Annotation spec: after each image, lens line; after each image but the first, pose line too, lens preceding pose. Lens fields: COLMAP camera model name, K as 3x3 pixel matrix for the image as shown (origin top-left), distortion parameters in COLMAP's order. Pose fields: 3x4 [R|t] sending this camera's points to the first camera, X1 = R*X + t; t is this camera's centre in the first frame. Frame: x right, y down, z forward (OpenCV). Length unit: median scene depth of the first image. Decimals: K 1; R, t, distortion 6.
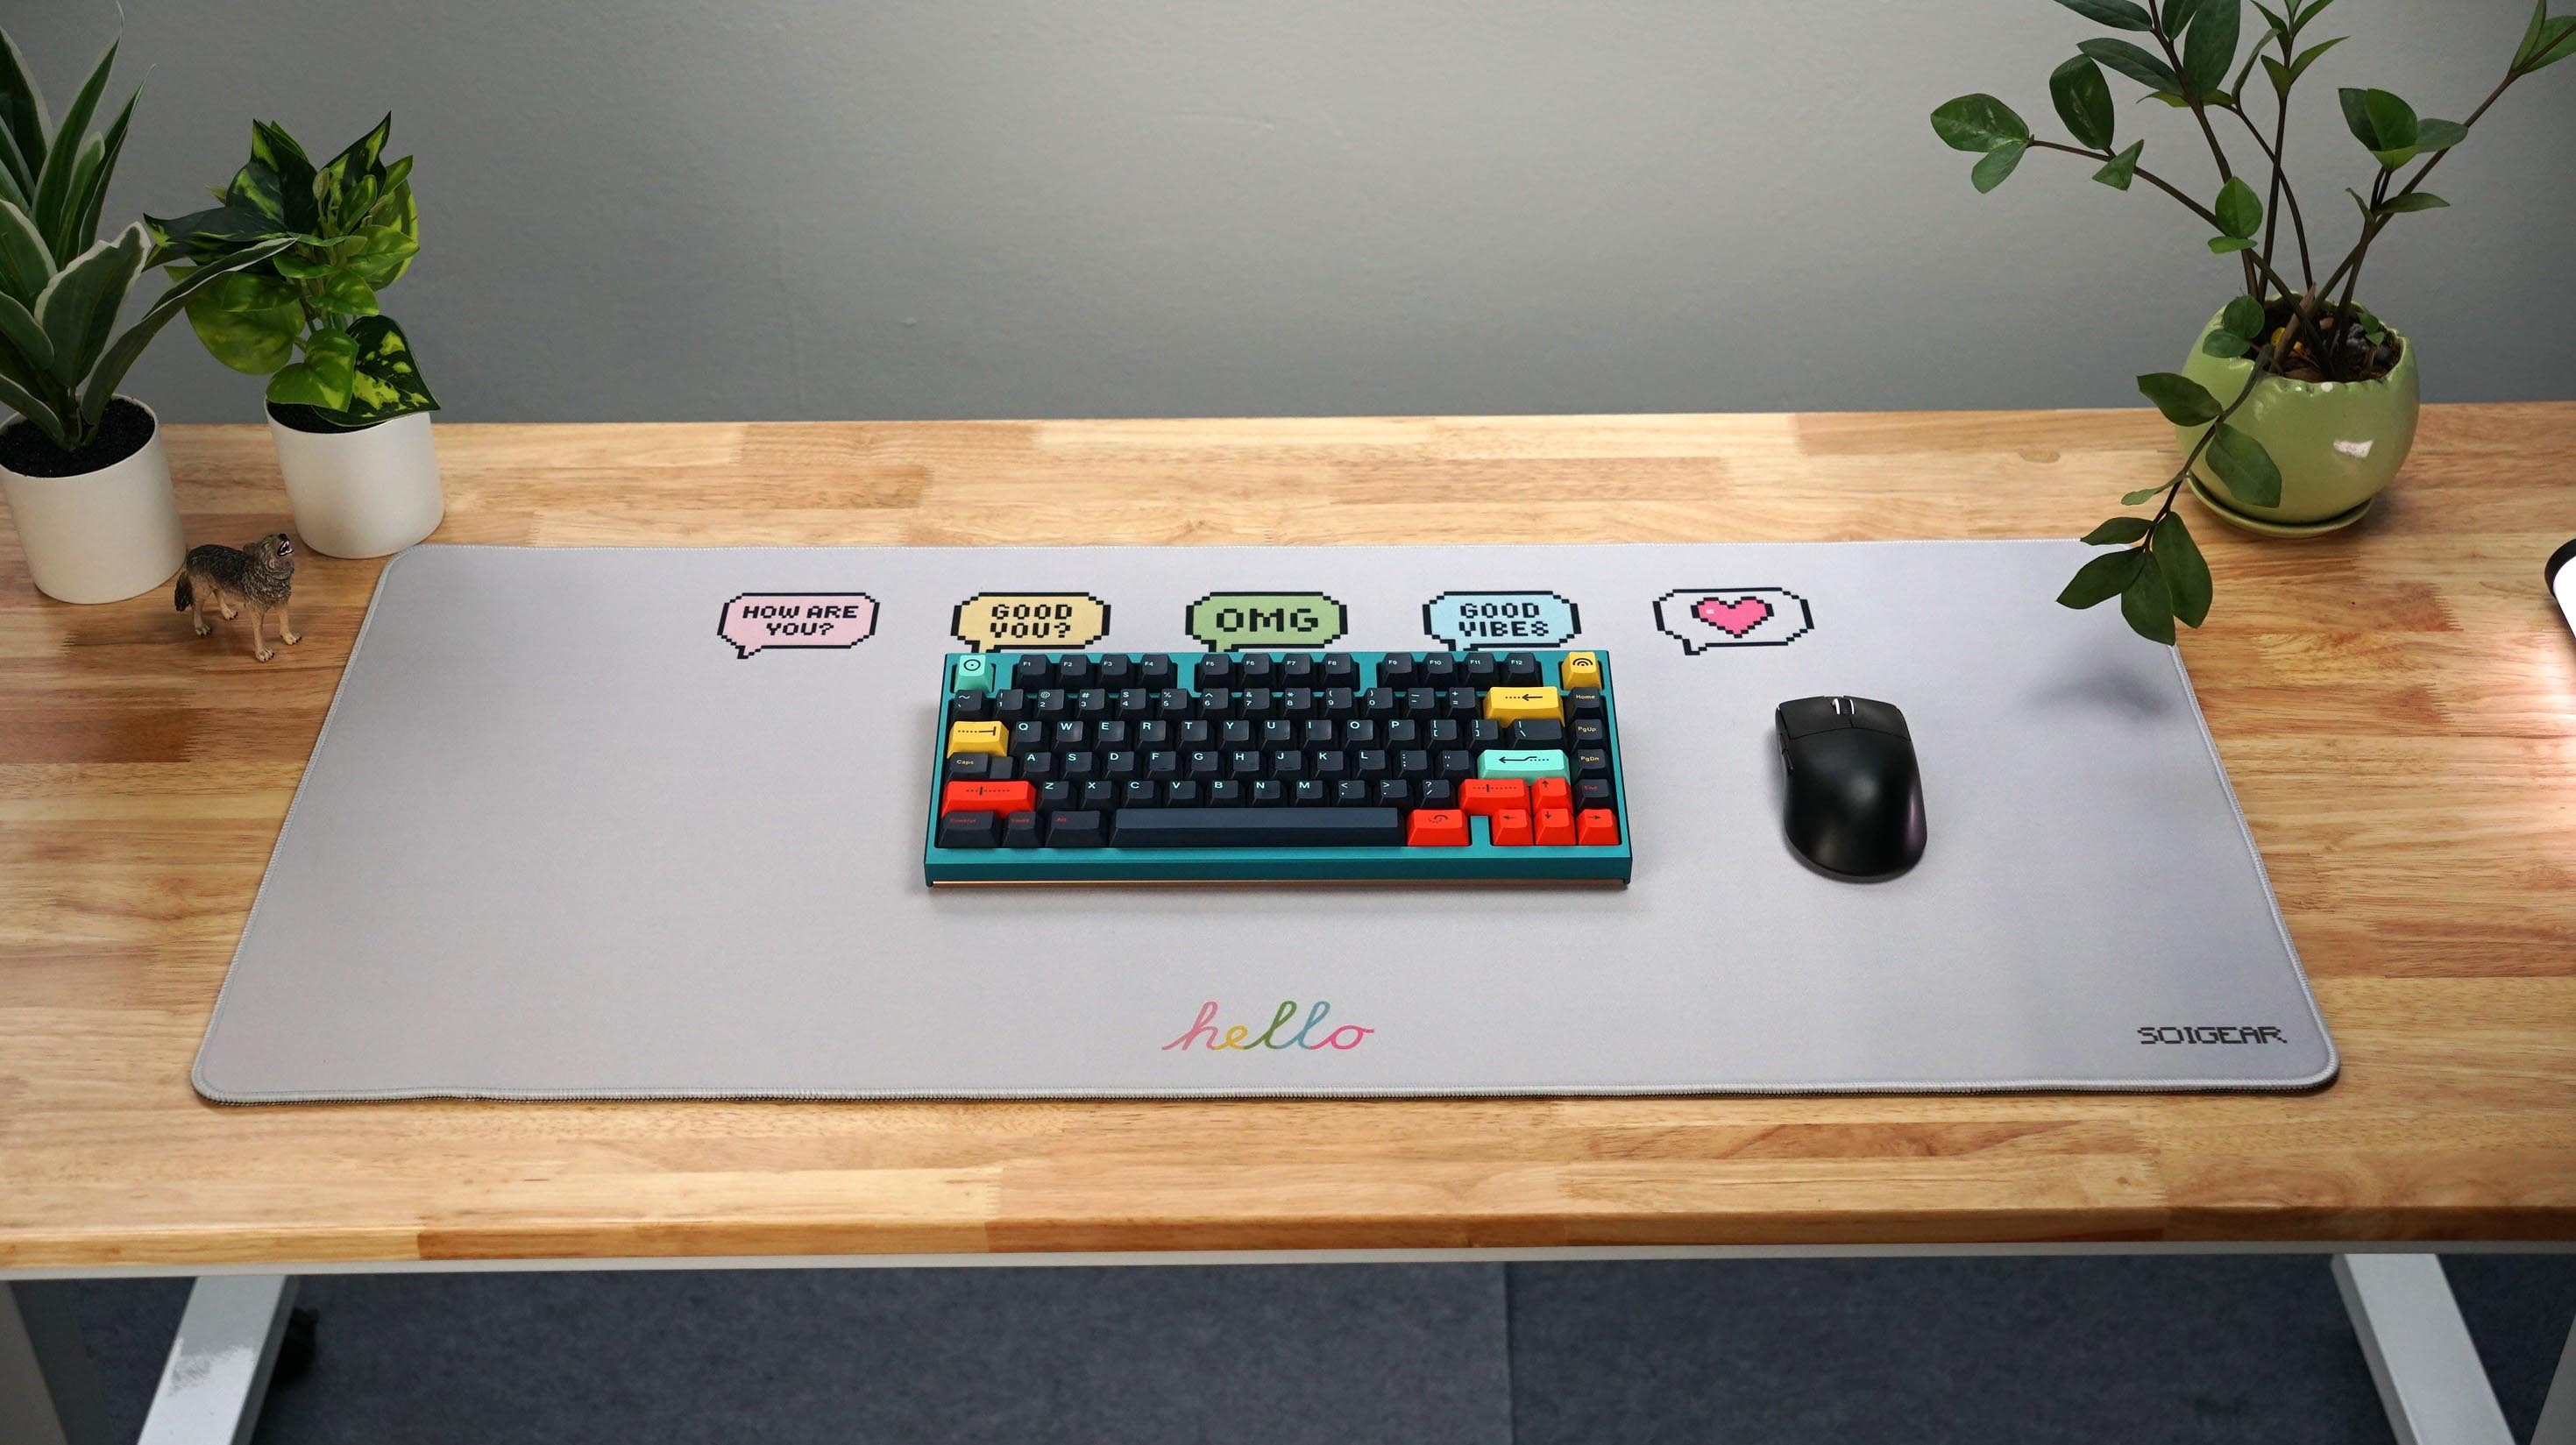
lens RADIAL K [[3161.0, 0, 1261.4], [0, 3161.0, 730.5], [0, 0, 1]] dist [0.004099, 0.363228]
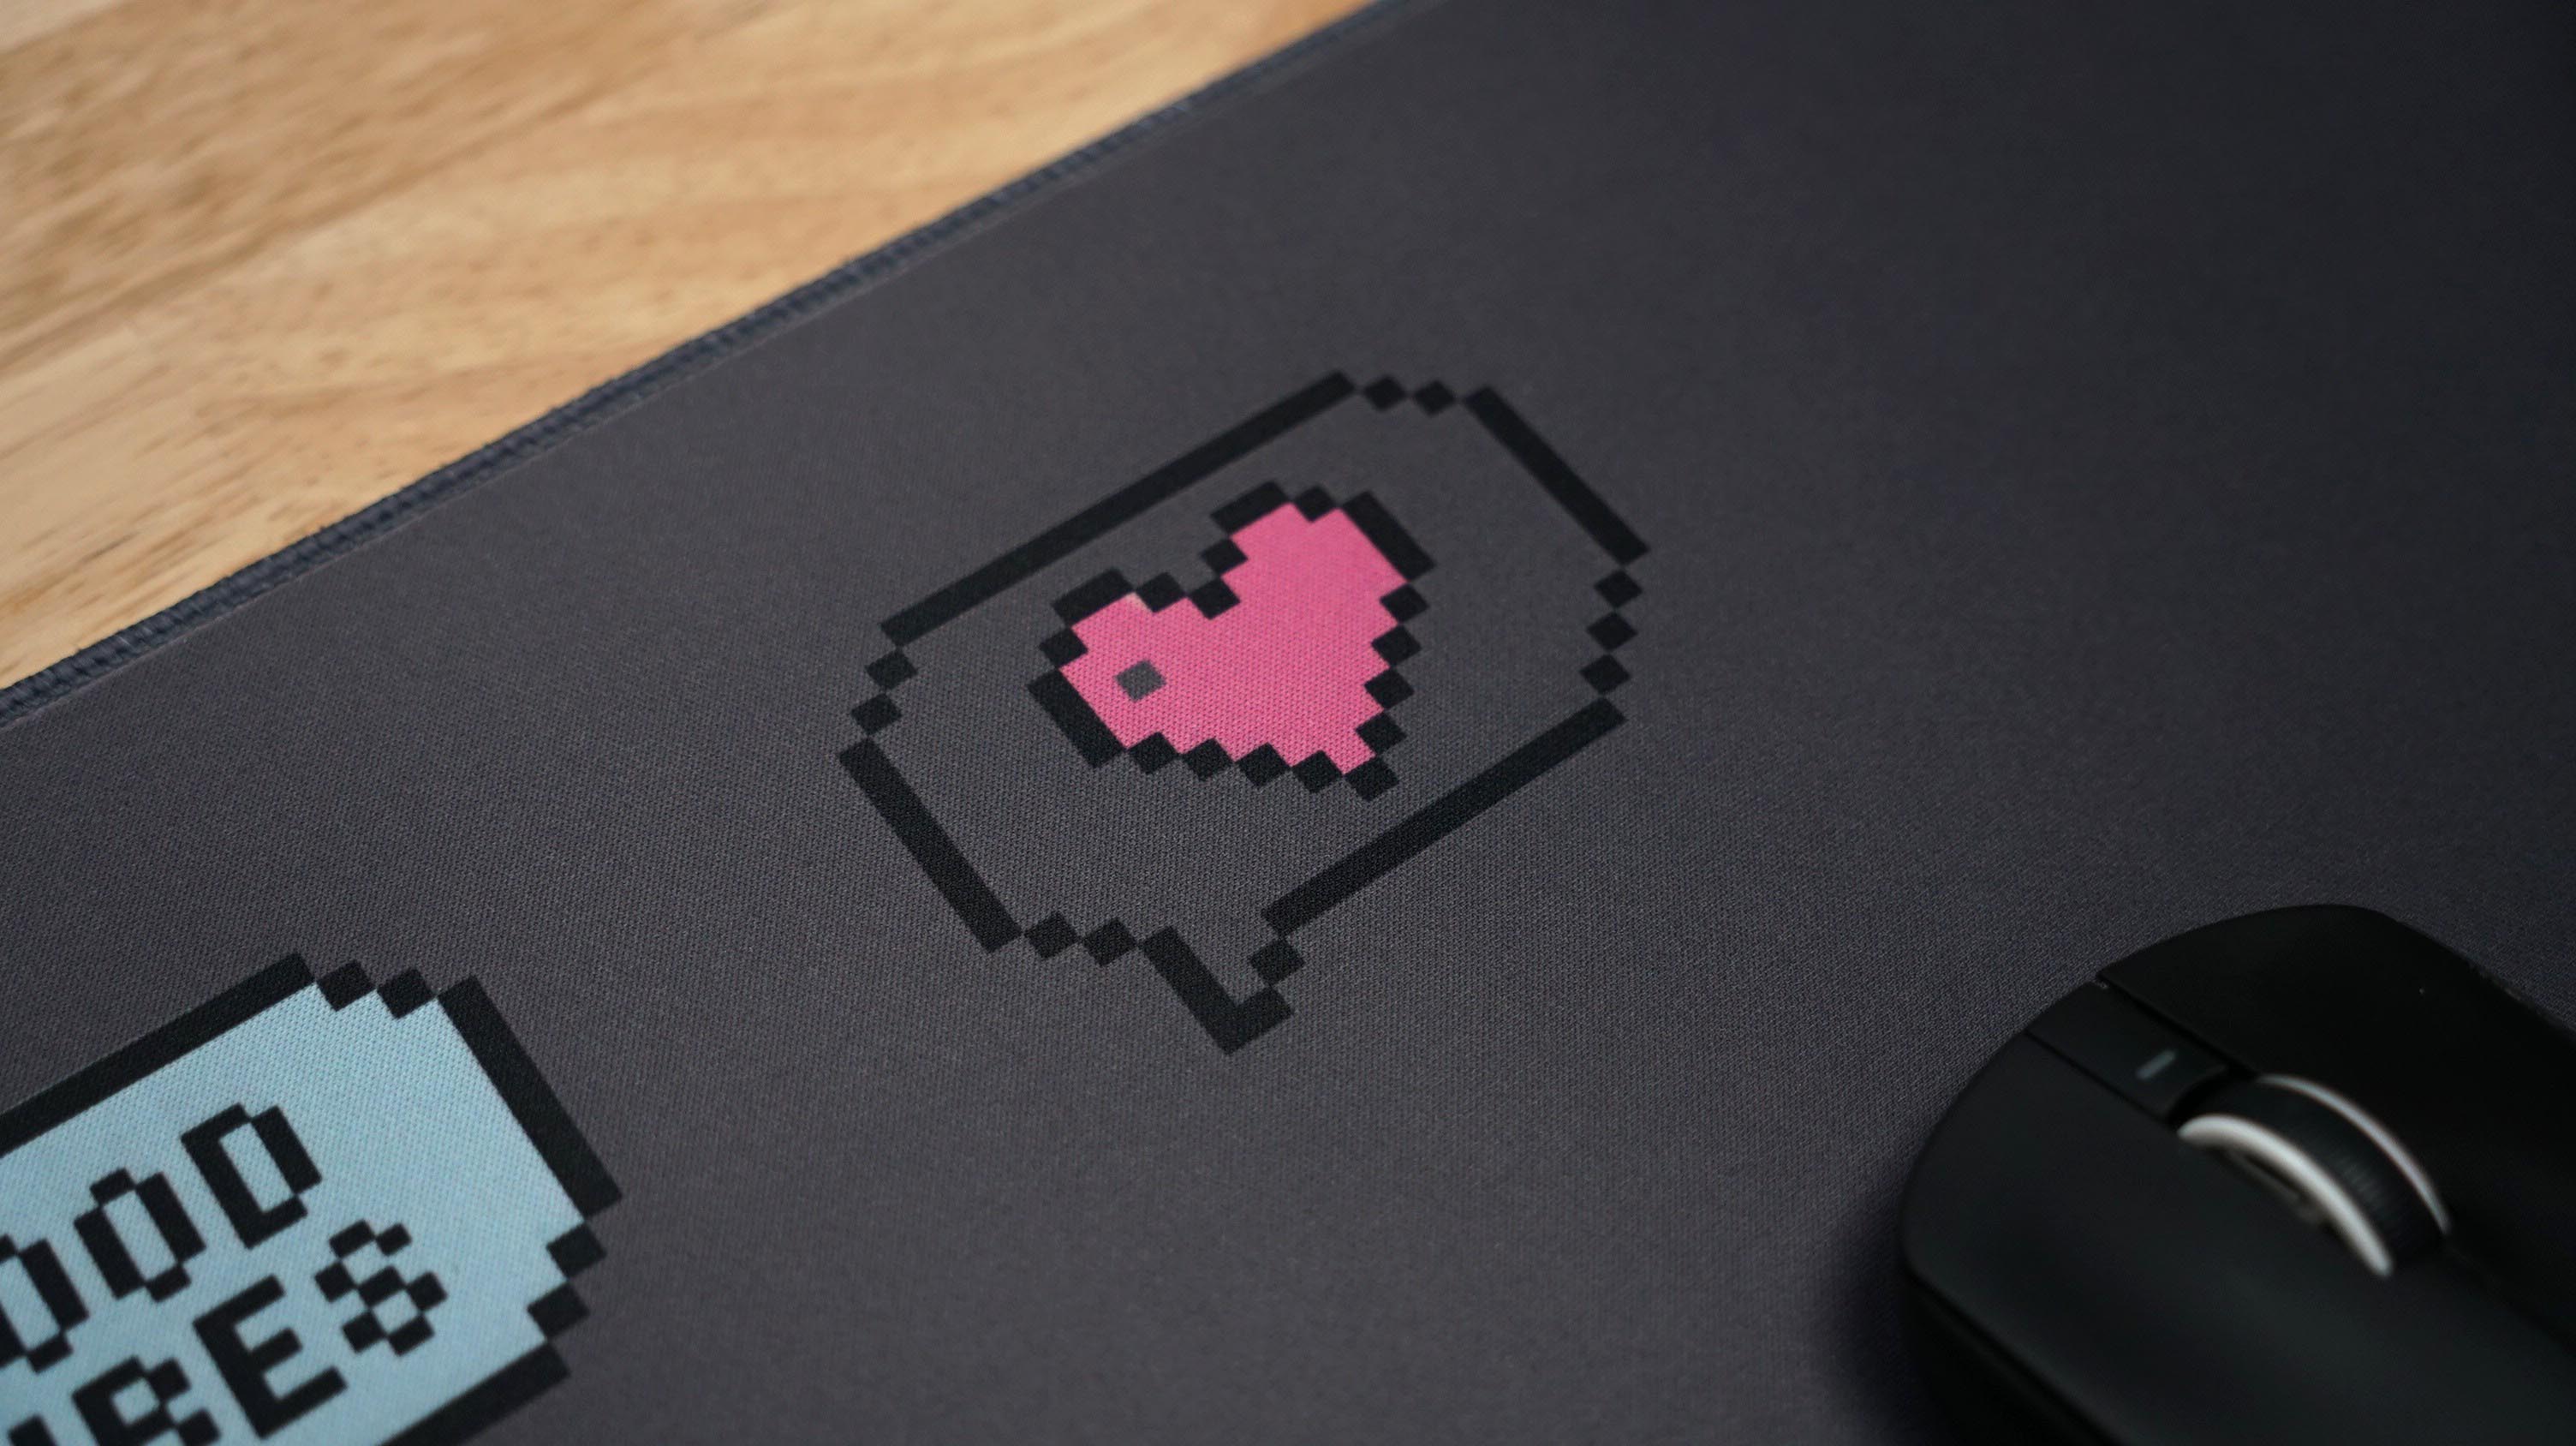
lens RADIAL K [[2882.1, 0, 1289.4], [0, 2882.1, 723.5], [0, 0, 1]] dist [-0.005440, 0.146380]
pose [[0.804943, -0.484694, 0.342254, 0.099619], [0.330178, 0.845155, 0.420352, -0.111997], [-0.493000, -0.225355, 0.840337, 0.879909]]
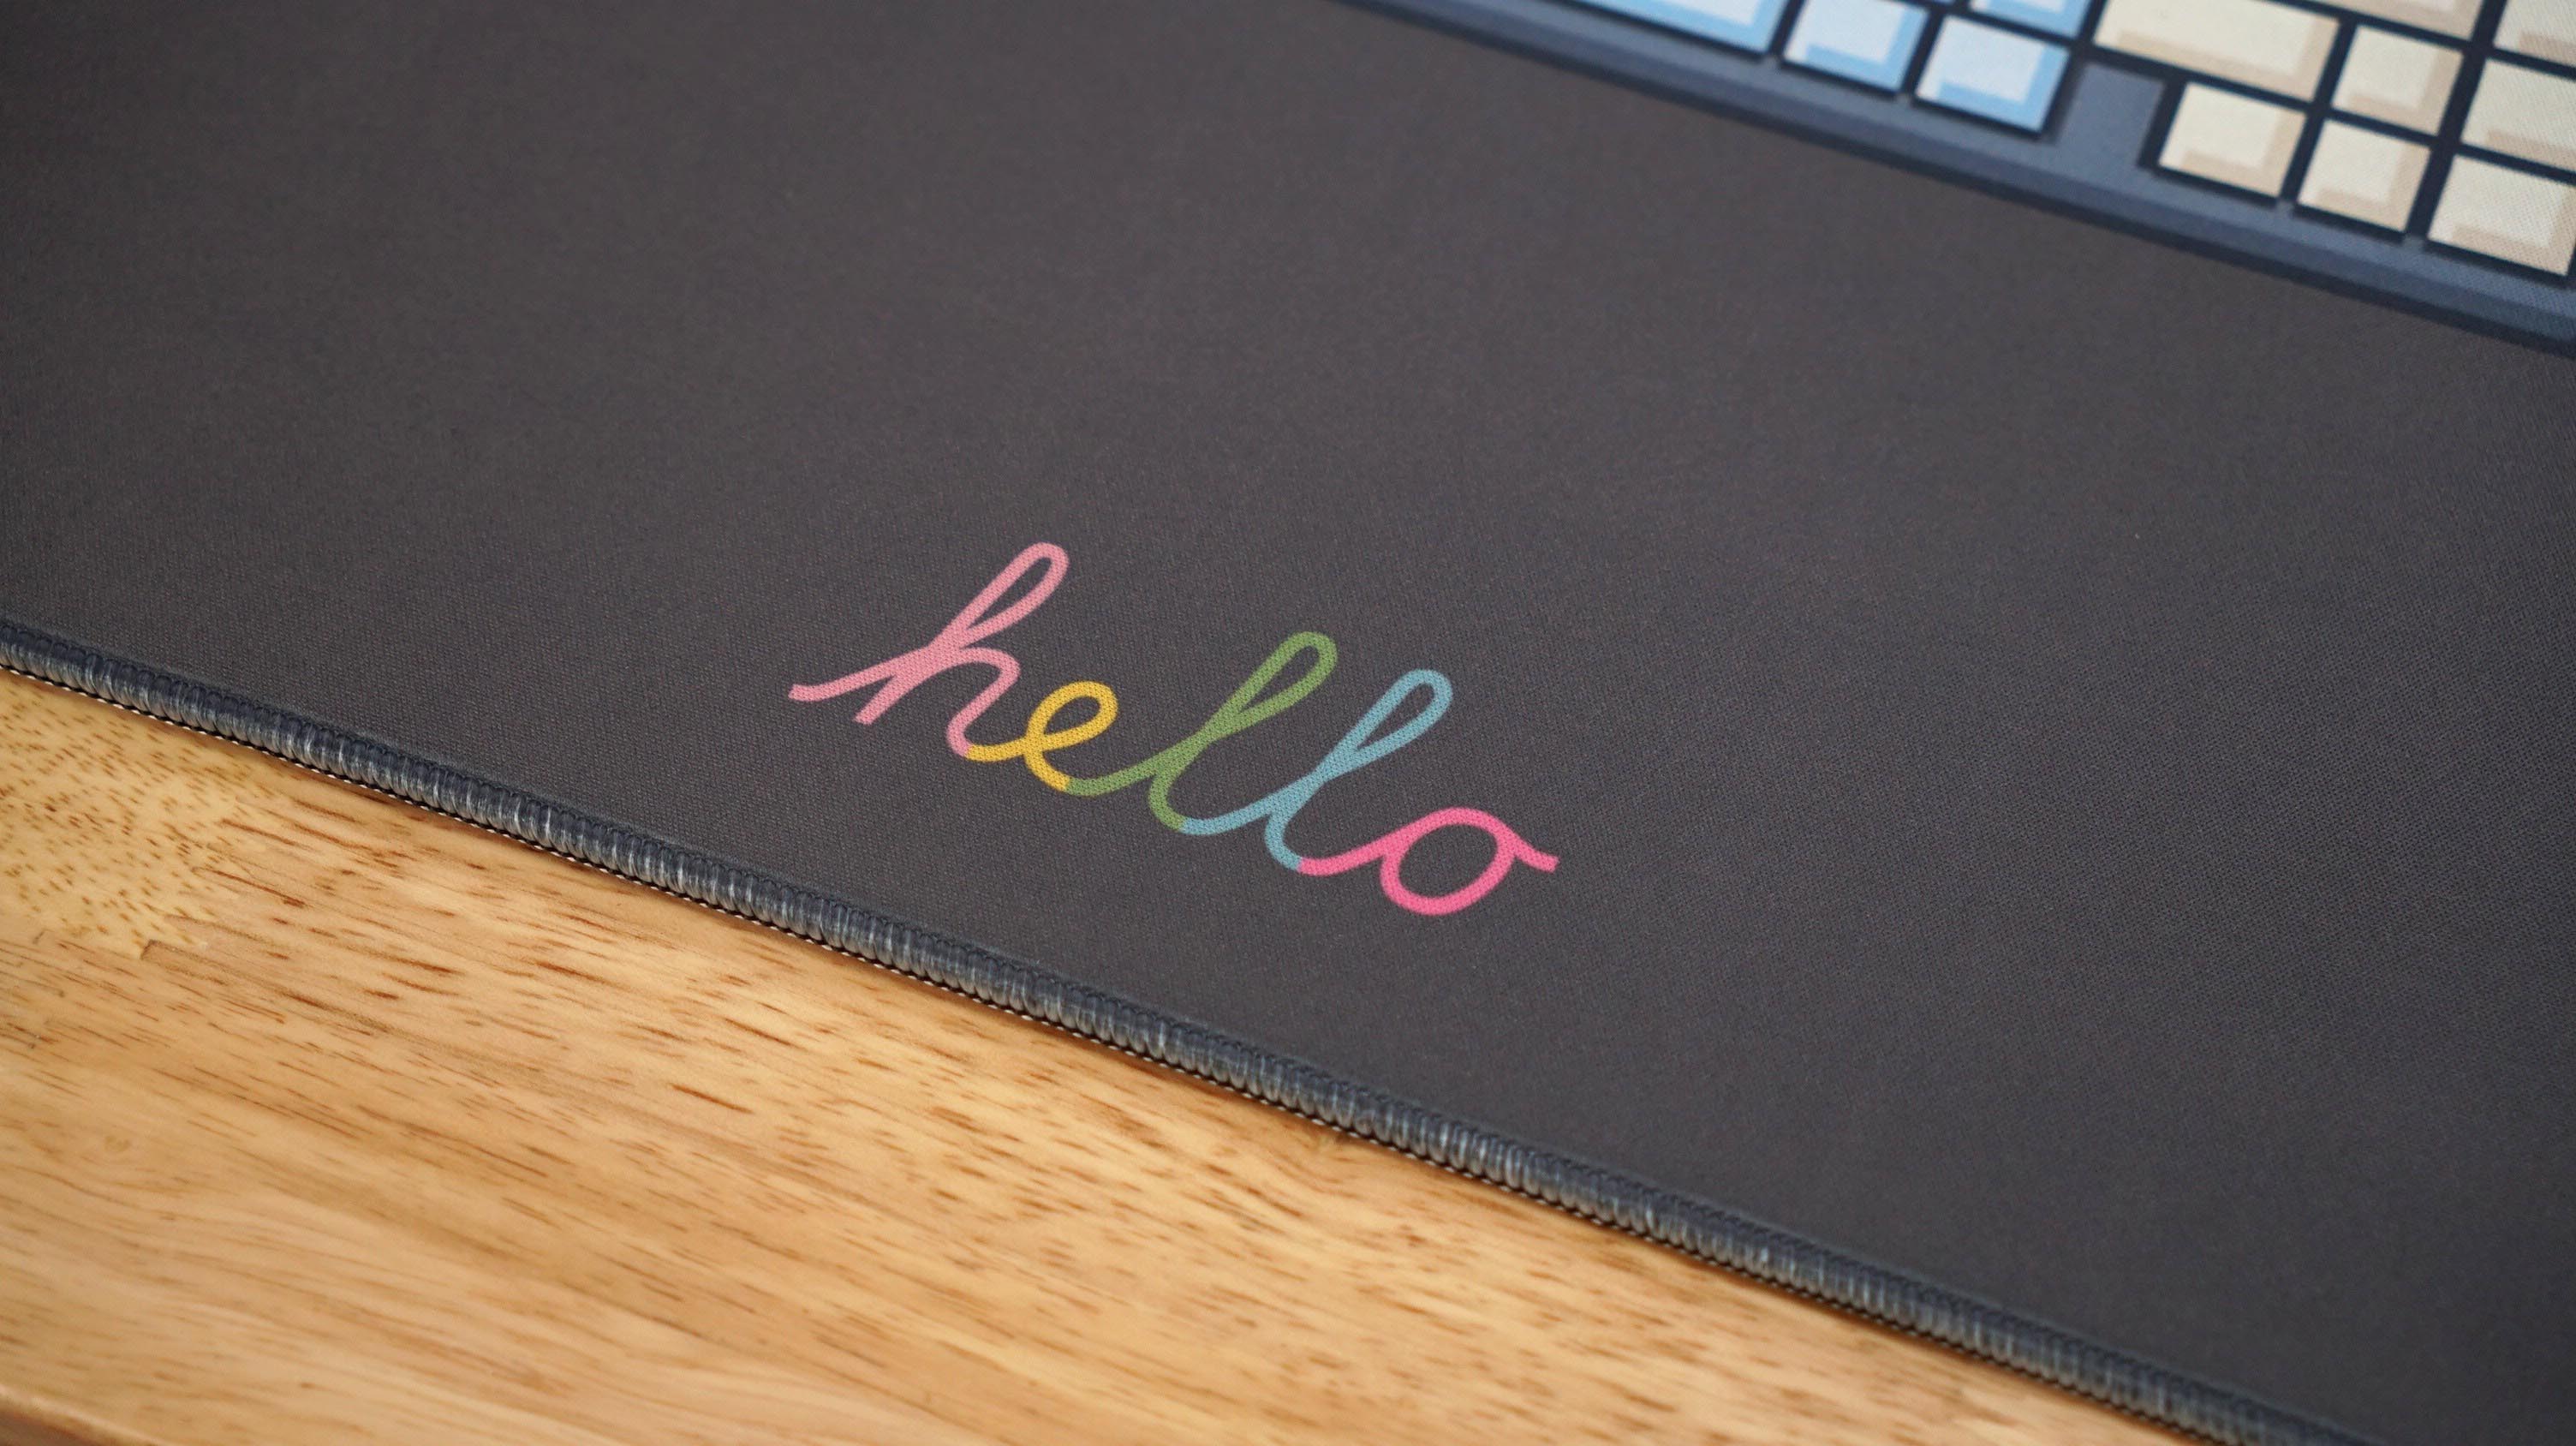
lens RADIAL K [[4092.6, 0, 1289.7], [0, 4092.6, 724.1], [0, 0, 1]] dist [0.153152, 0.926529]
pose [[0.932444, 0.312328, -0.181657, 0.072212], [-0.220481, 0.890161, 0.398750, -0.043944], [0.286245, -0.331760, 0.898888, 0.610281]]
